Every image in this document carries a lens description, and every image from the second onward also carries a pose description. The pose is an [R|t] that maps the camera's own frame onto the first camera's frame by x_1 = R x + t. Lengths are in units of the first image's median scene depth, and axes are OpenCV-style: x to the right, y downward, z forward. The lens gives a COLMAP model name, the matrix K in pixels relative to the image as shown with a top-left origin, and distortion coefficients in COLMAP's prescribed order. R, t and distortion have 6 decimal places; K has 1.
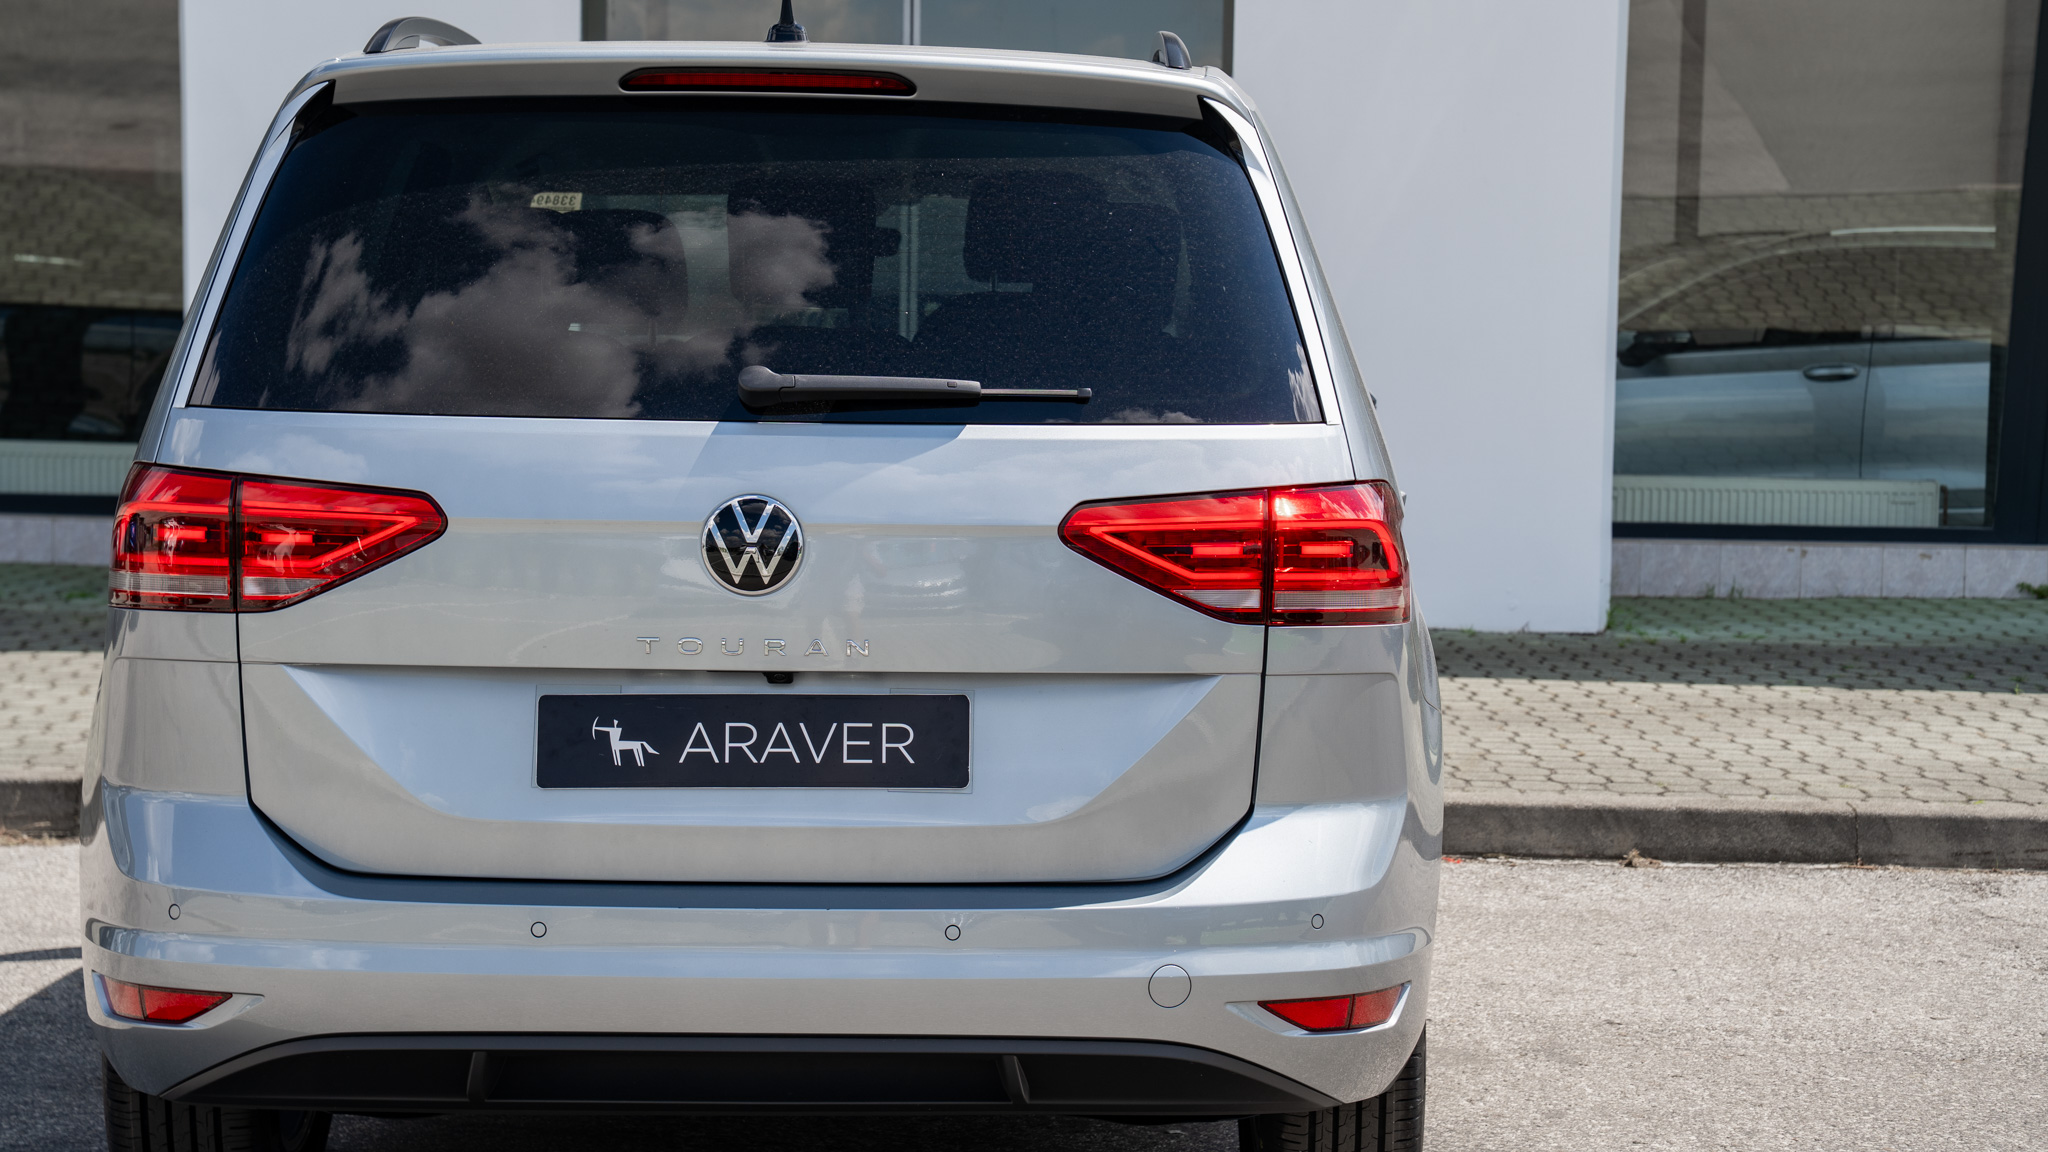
lens RADIAL K [[3405.4, 0, 939.6], [0, 3405.4, 625.0], [0, 0, 1]] dist [0.308918, 0.000000]
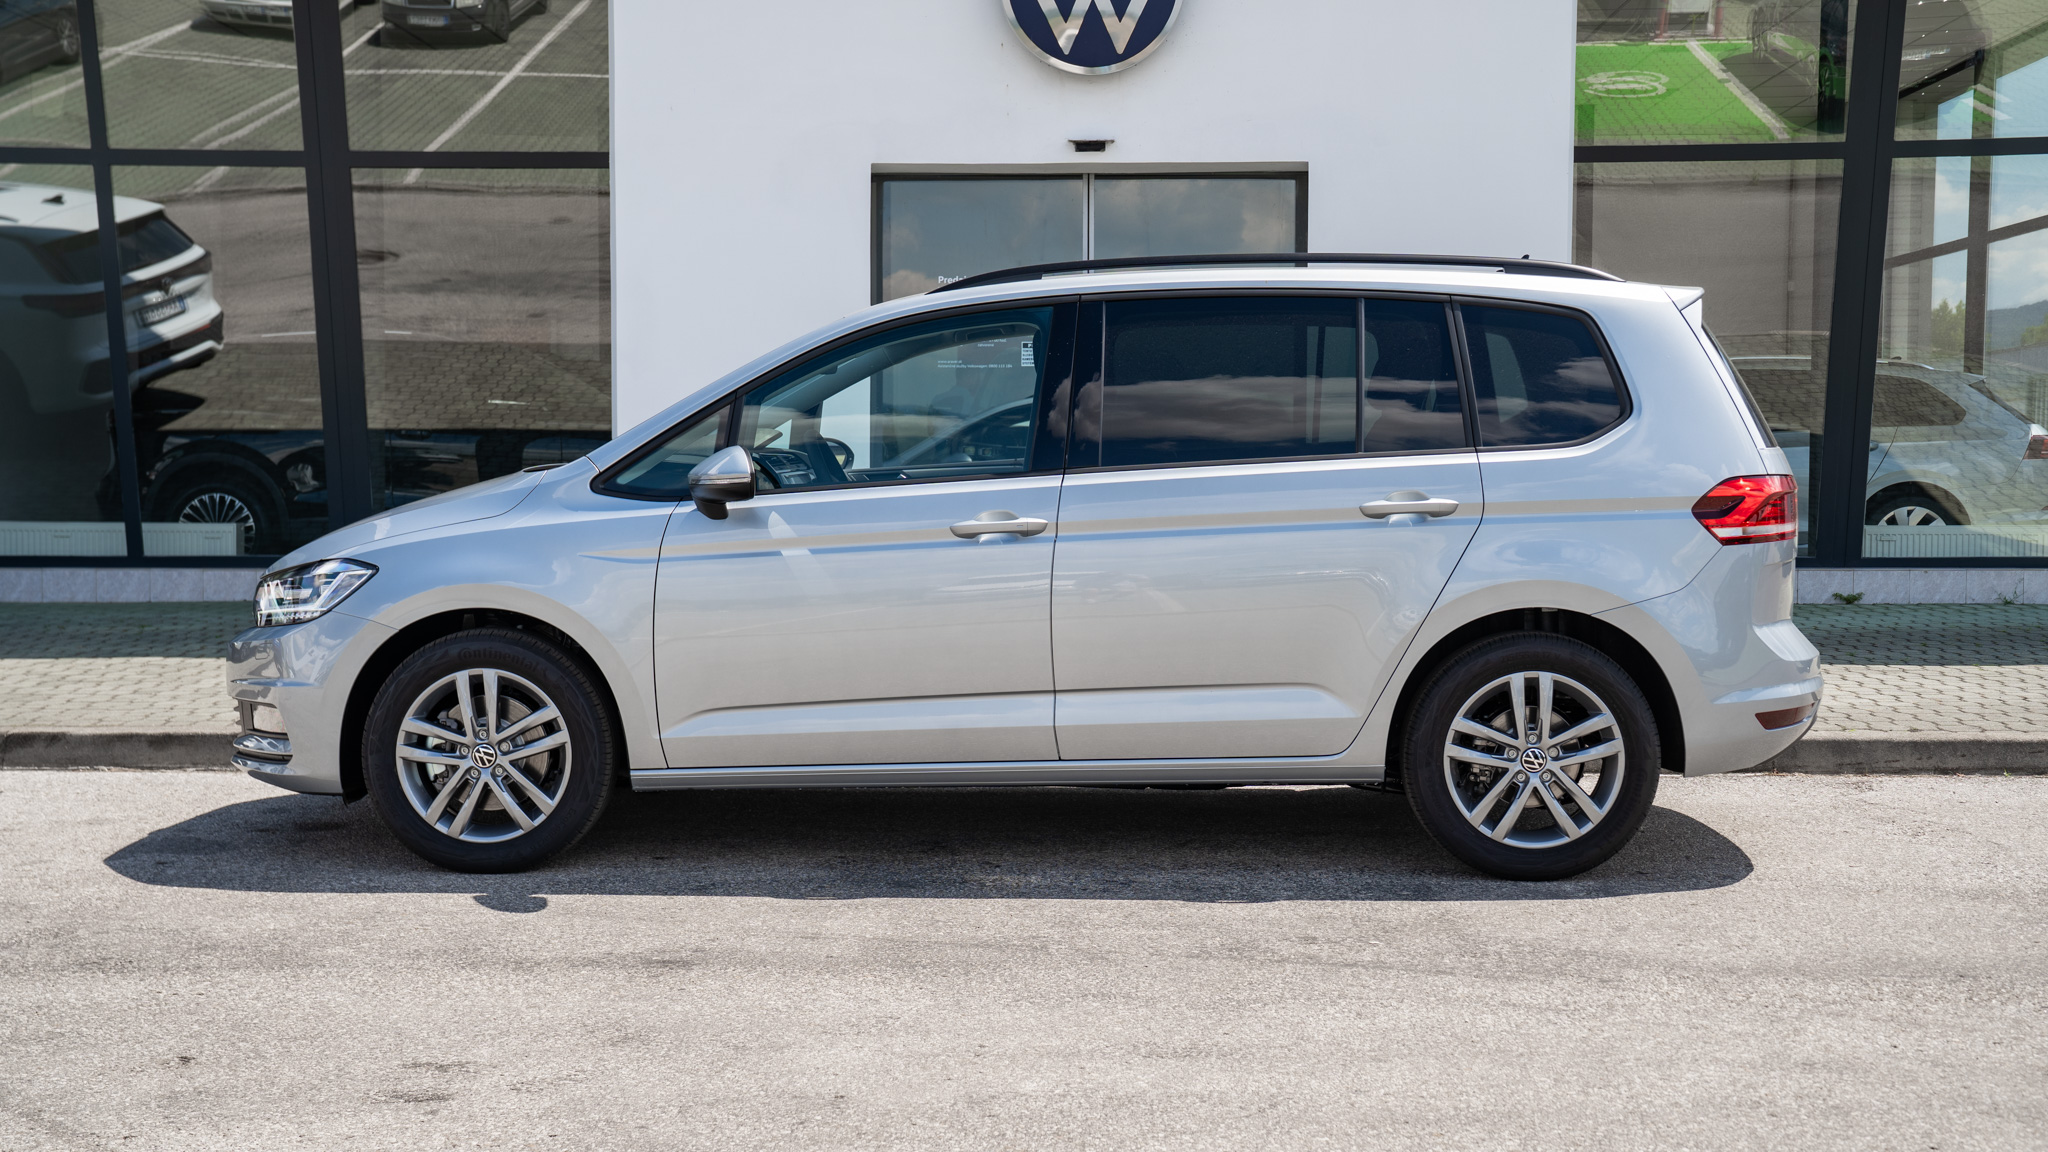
lens RADIAL K [[2338.5, 0, 1000.9], [0, 2338.5, 616.9], [0, 0, 1]] dist [0.115312, 0.000000]
pose [[0.999567, -0.016739, -0.024214, -0.043063], [0.016459, 0.999796, -0.011724, 0.008167], [0.024405, 0.011321, 0.999638, -0.026350]]
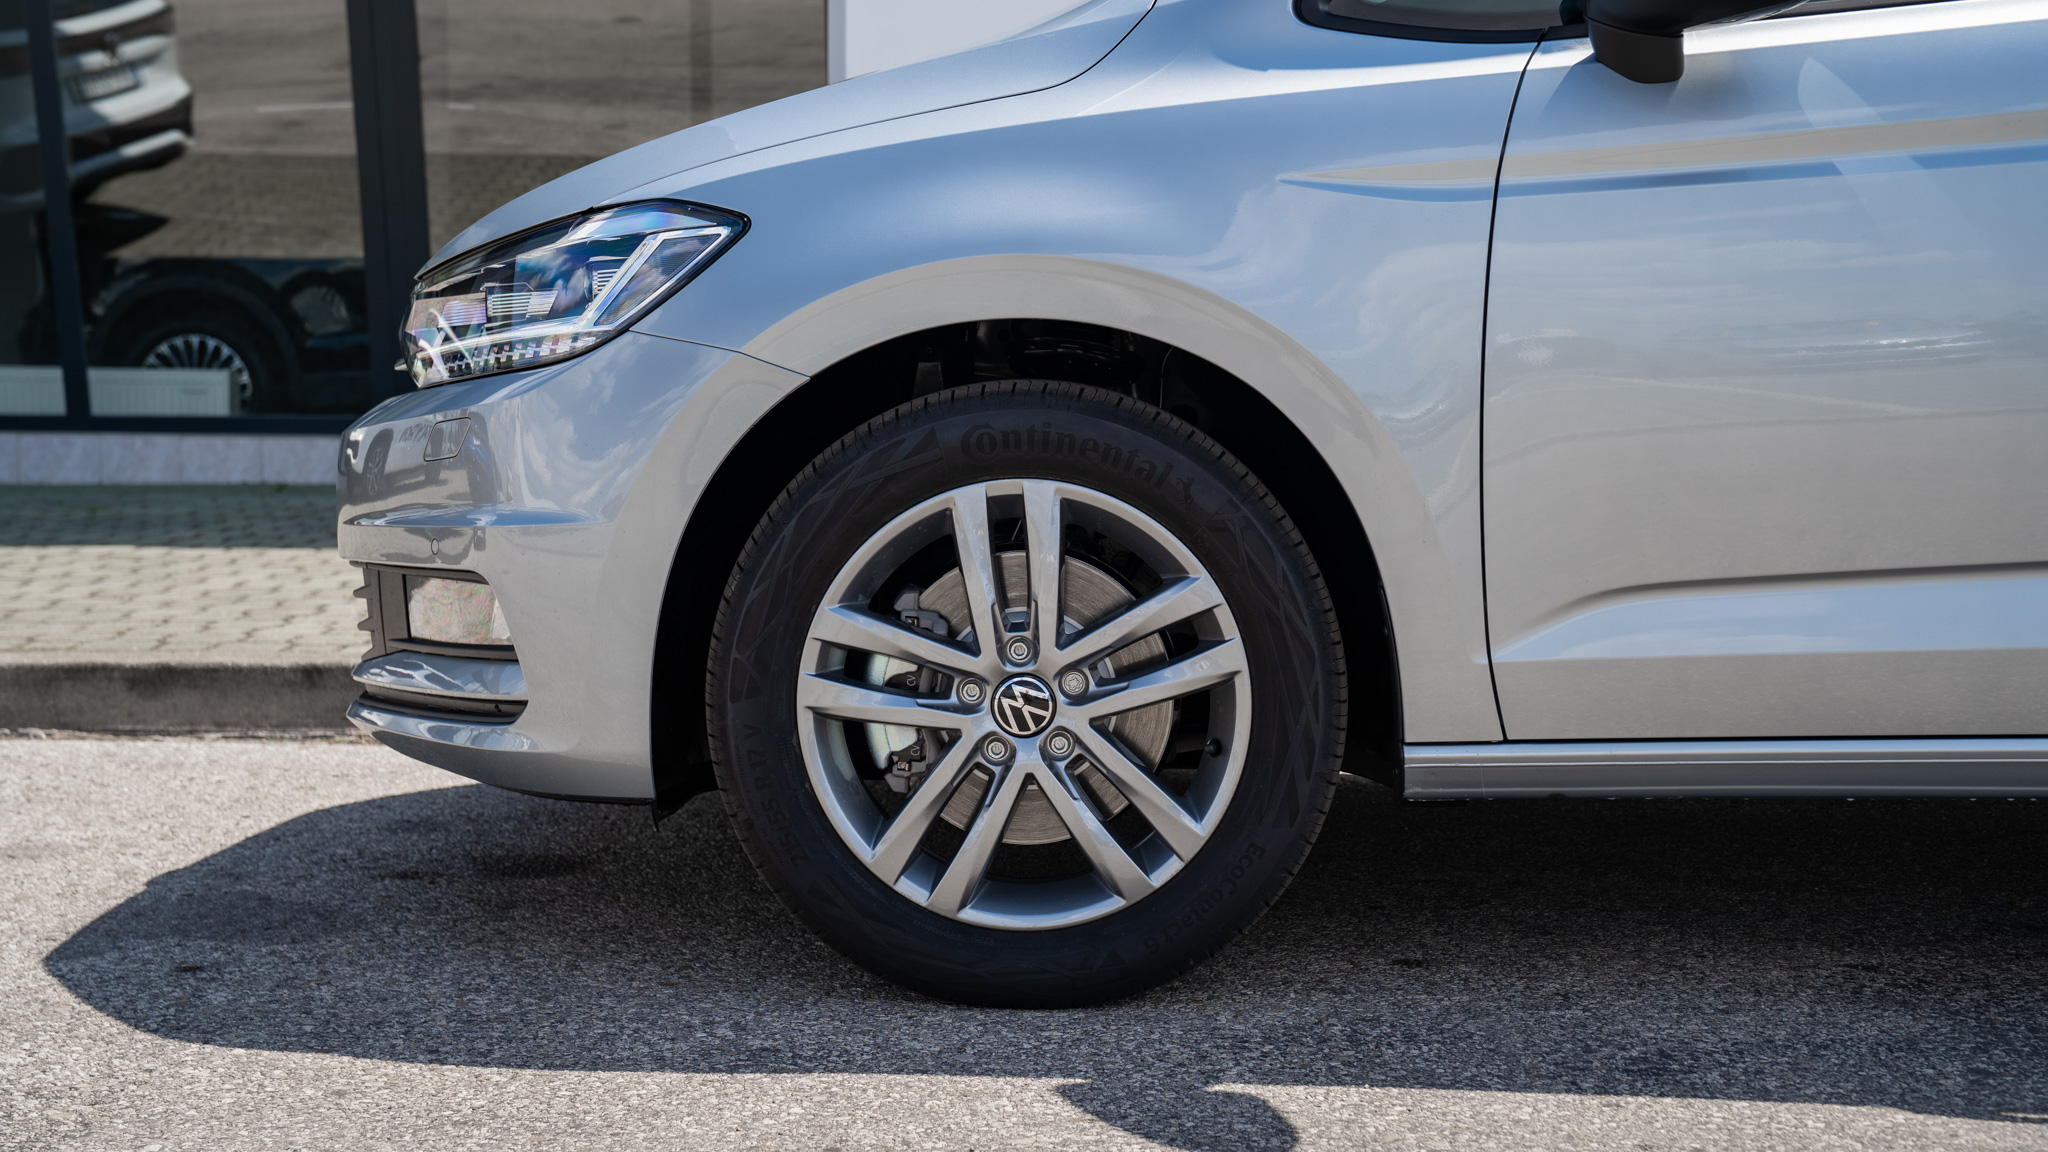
lens RADIAL K [[2841.4, 0, 1113.0], [0, 2841.4, 624.2], [0, 0, 1]] dist [0.182352, 0.000000]
pose [[0.999530, -0.010996, -0.028612, -0.205651], [0.011335, 0.999867, 0.011718, 0.026886], [0.028479, -0.012036, 0.999522, 0.369222]]
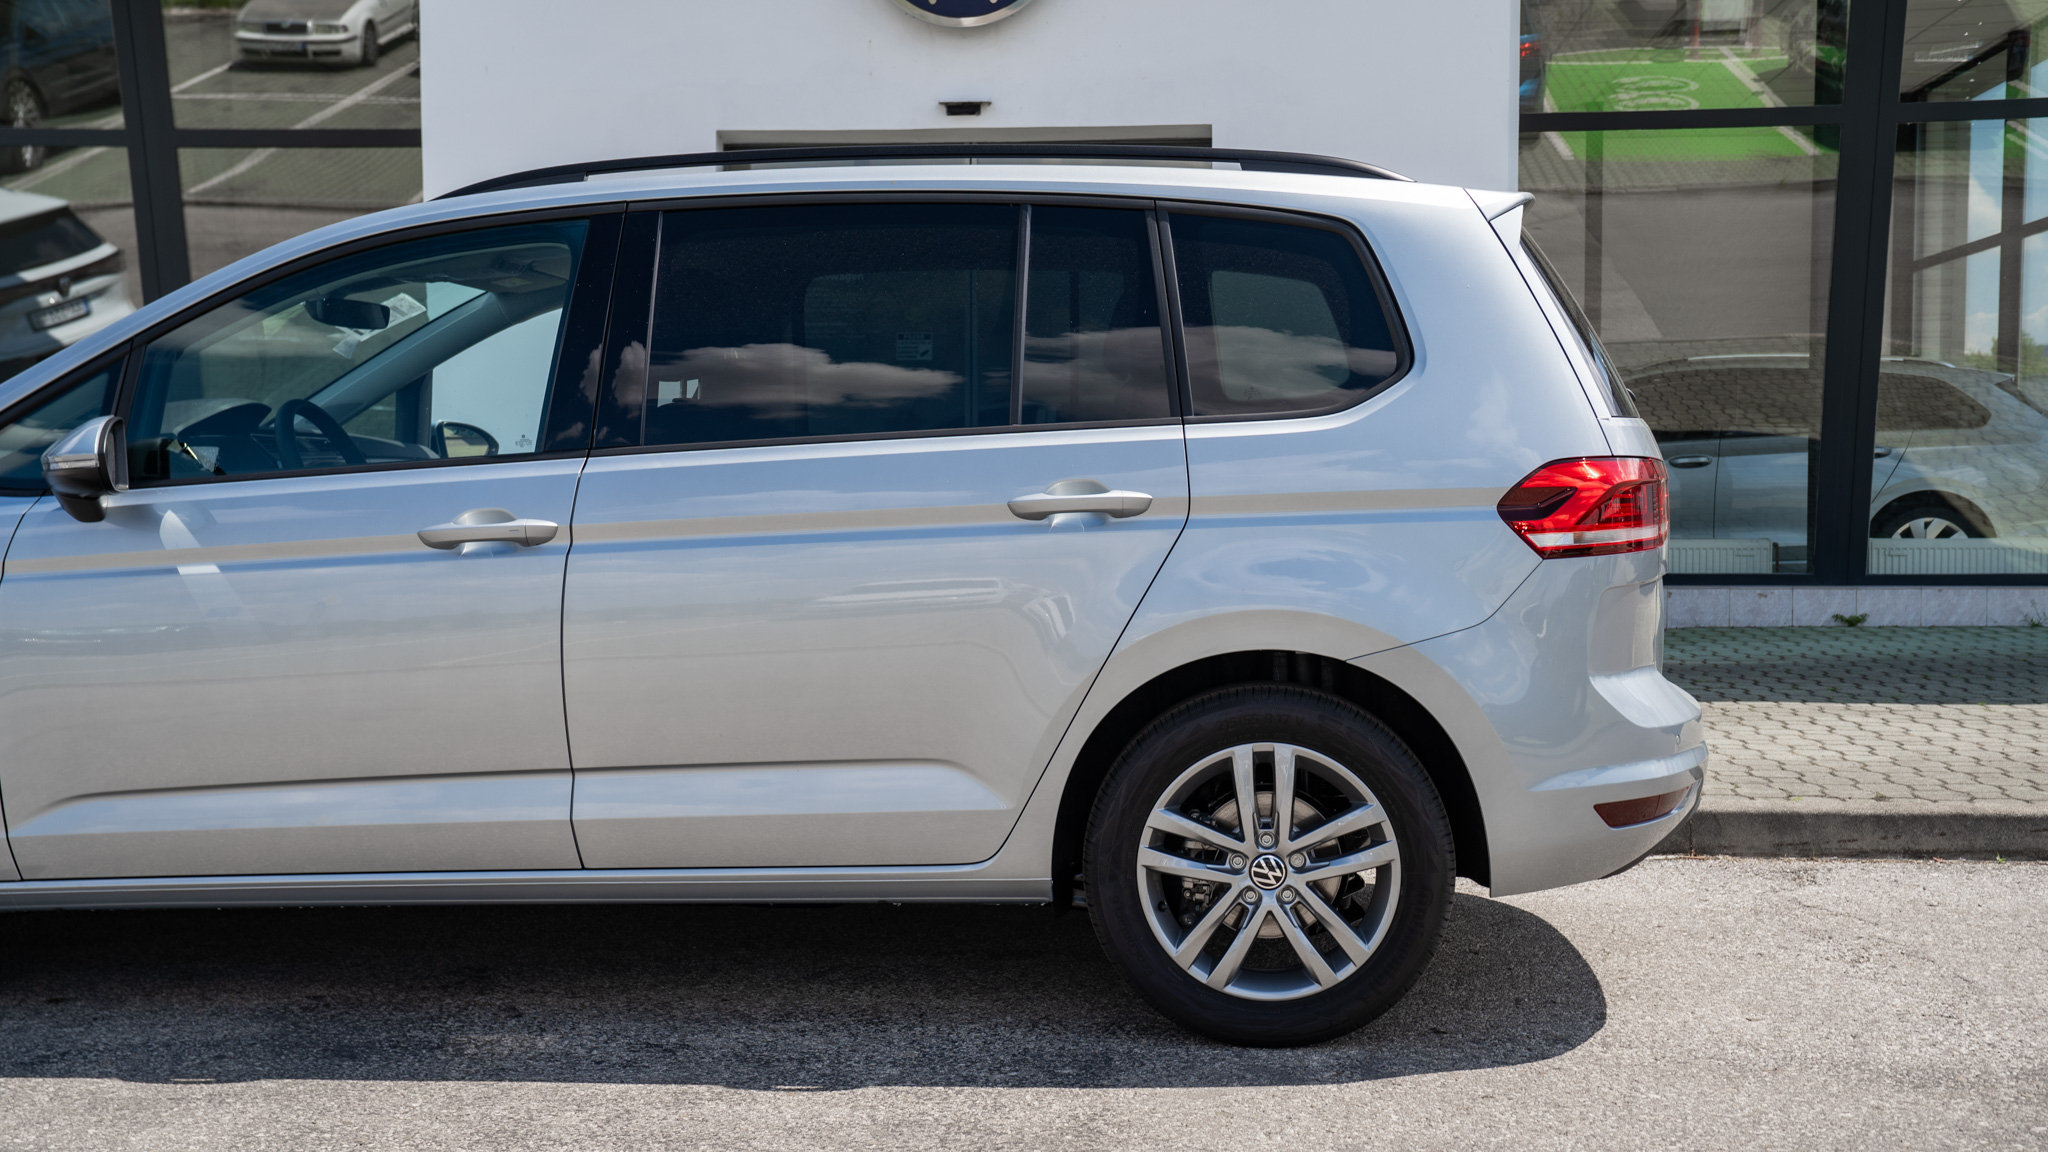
lens RADIAL K [[2278.0, 0, 968.7], [0, 2278.0, 615.0], [0, 0, 1]] dist [0.150204, 0.000000]
pose [[0.998102, -0.016256, -0.059403, 0.070928], [0.015123, 0.999696, -0.019481, 0.000525], [0.059702, 0.018545, 0.998044, 0.217663]]
